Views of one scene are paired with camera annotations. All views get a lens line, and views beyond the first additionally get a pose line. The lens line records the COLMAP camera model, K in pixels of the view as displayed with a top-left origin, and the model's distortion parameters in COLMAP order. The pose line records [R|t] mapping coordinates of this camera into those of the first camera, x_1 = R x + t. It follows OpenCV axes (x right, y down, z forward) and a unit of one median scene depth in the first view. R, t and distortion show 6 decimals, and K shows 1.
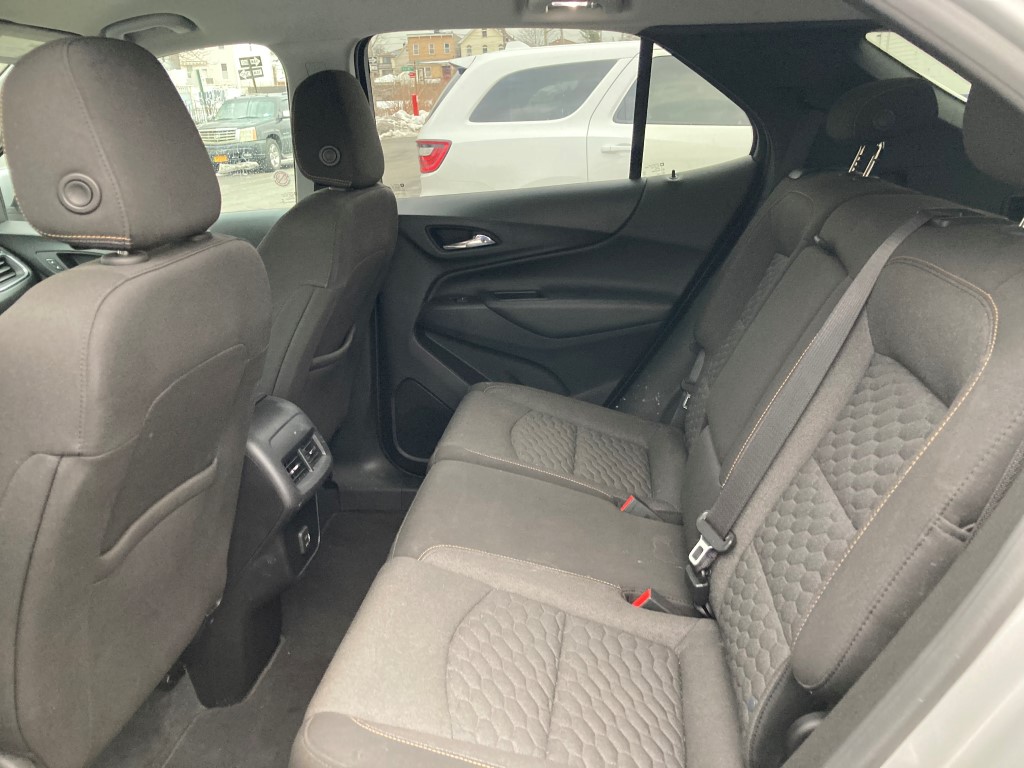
lens RADIAL K [[830.7, 0, 512.0], [0, 830.7, 384.0], [0, 0, 1]] dist [0.010530, 0.013089]
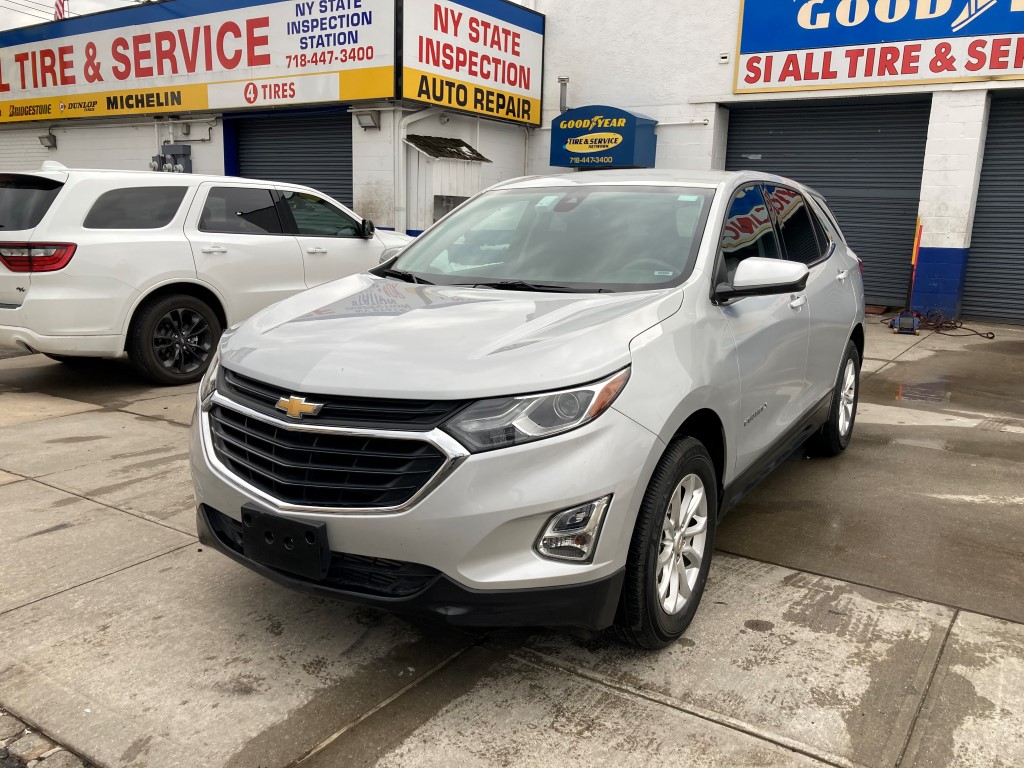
lens RADIAL K [[830.7, 0, 512.0], [0, 830.7, 384.0], [0, 0, 1]] dist [0.010530, 0.013089]
pose [[0.414856, -0.137920, 0.899373, -0.218927], [0.262815, 0.964478, 0.026675, 0.004987], [-0.871104, 0.225302, 0.436367, 0.005587]]
